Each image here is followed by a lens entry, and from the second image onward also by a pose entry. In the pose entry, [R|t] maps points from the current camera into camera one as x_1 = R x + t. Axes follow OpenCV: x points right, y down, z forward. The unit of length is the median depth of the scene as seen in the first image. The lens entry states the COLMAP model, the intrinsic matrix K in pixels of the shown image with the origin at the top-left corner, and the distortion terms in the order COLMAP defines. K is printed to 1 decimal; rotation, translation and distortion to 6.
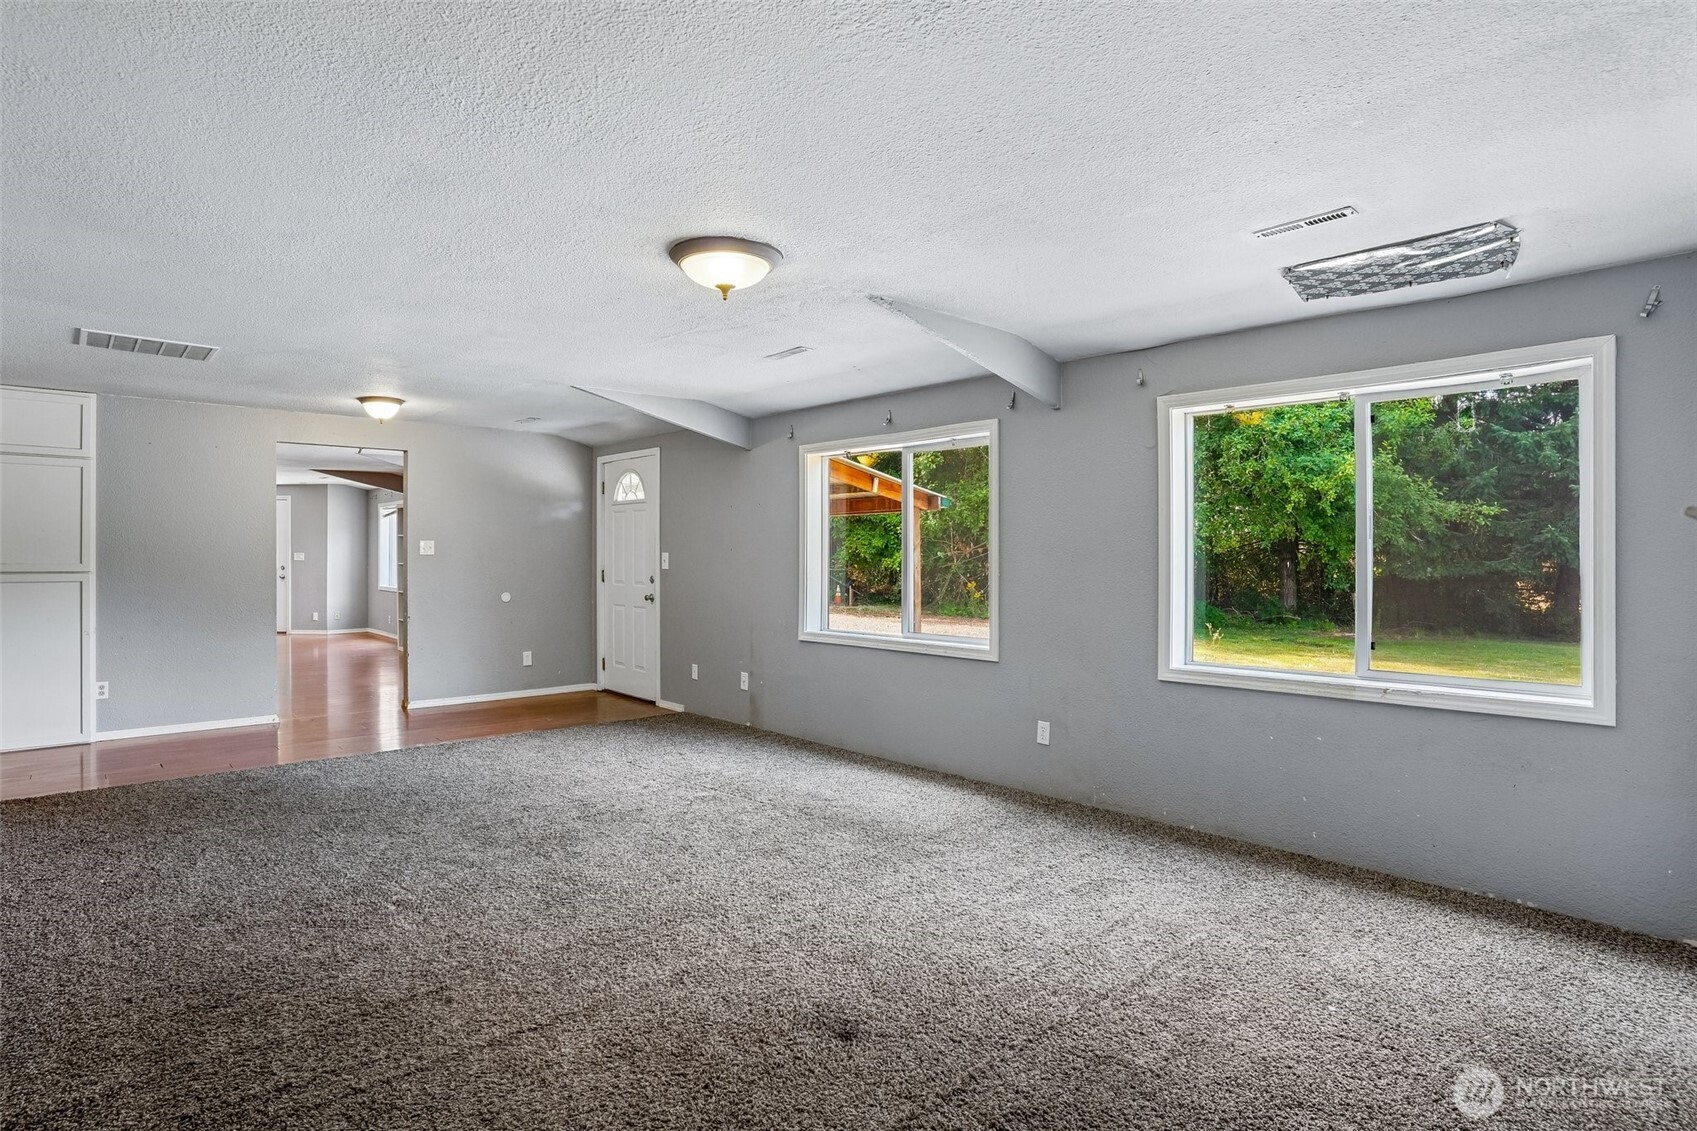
lens RADIAL K [[883.5, 0, 848.5], [0, 883.5, 565.5], [0, 0, 1]] dist [0.000094, 0.000081]
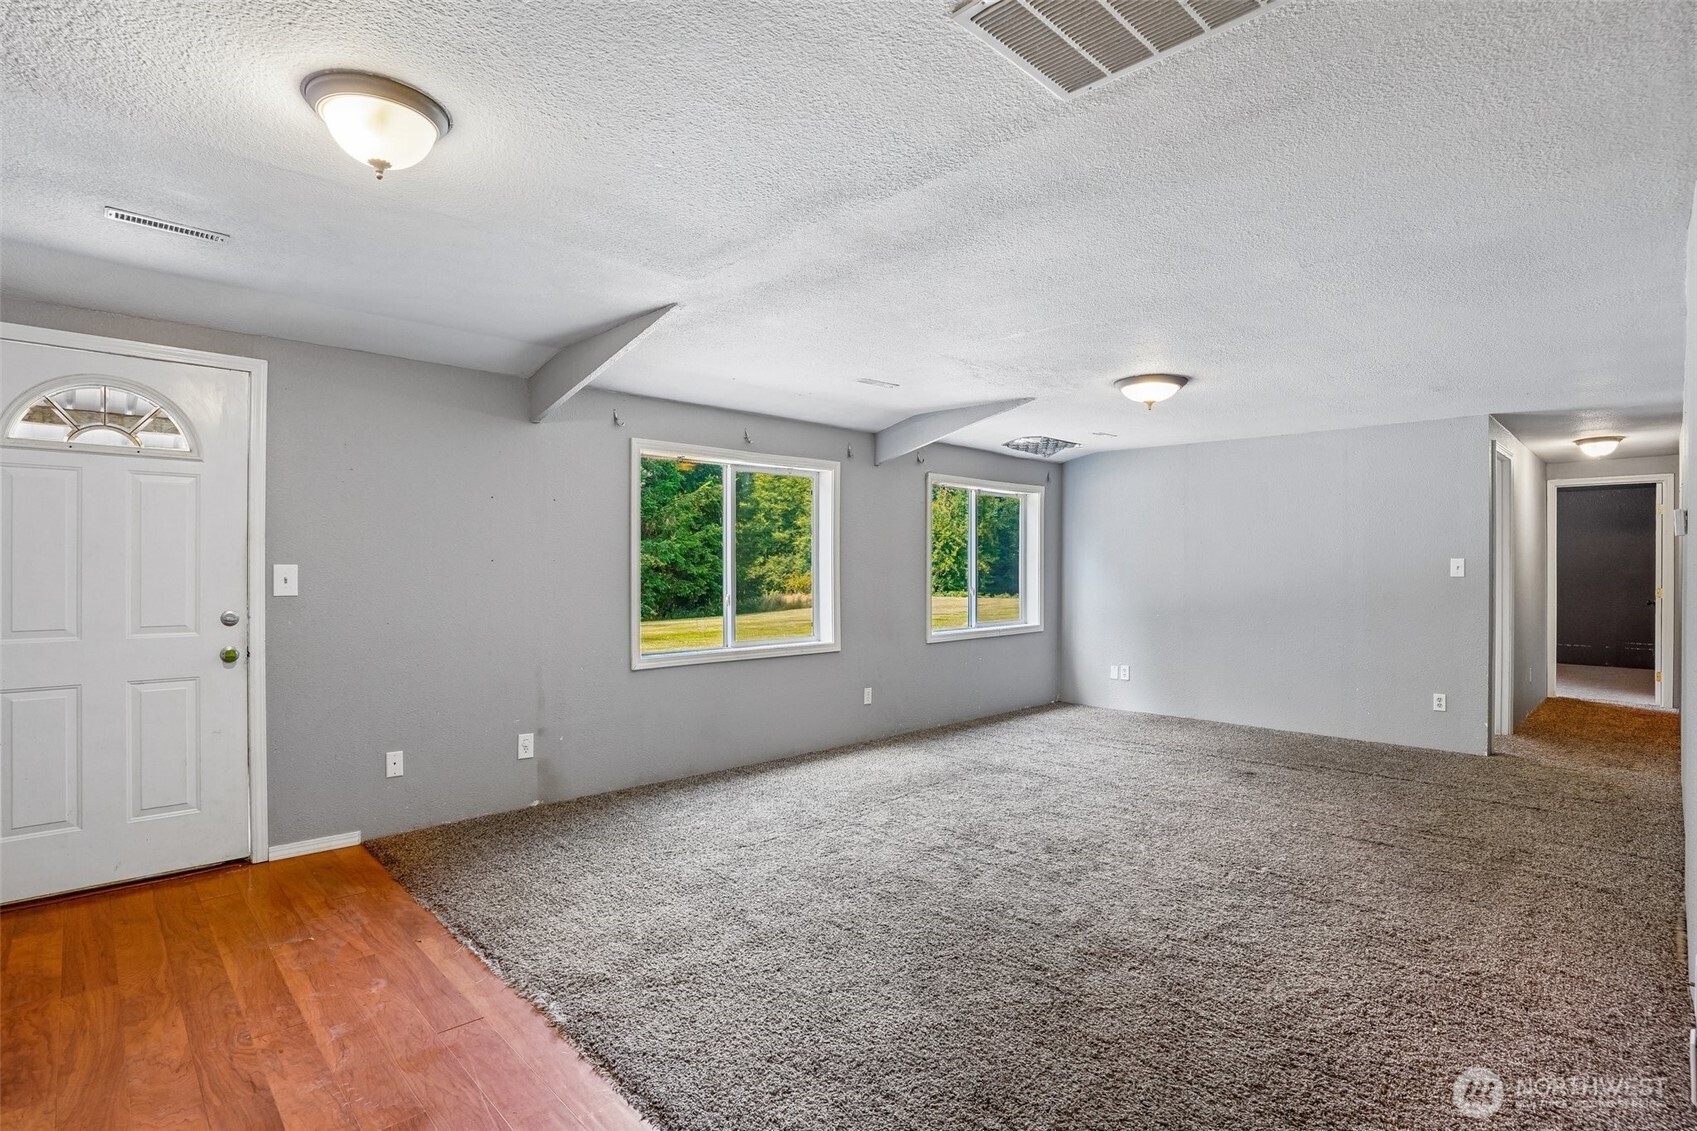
lens RADIAL K [[826.6, 0, 848.5], [0, 826.6, 565.5], [0, 0, 1]] dist [0.001170, 0.000162]
pose [[0.010134, -0.006846, 0.999925, -0.783225], [0.002656, 0.999973, 0.006820, -0.018266], [-0.999945, 0.002587, 0.010152, 0.737323]]
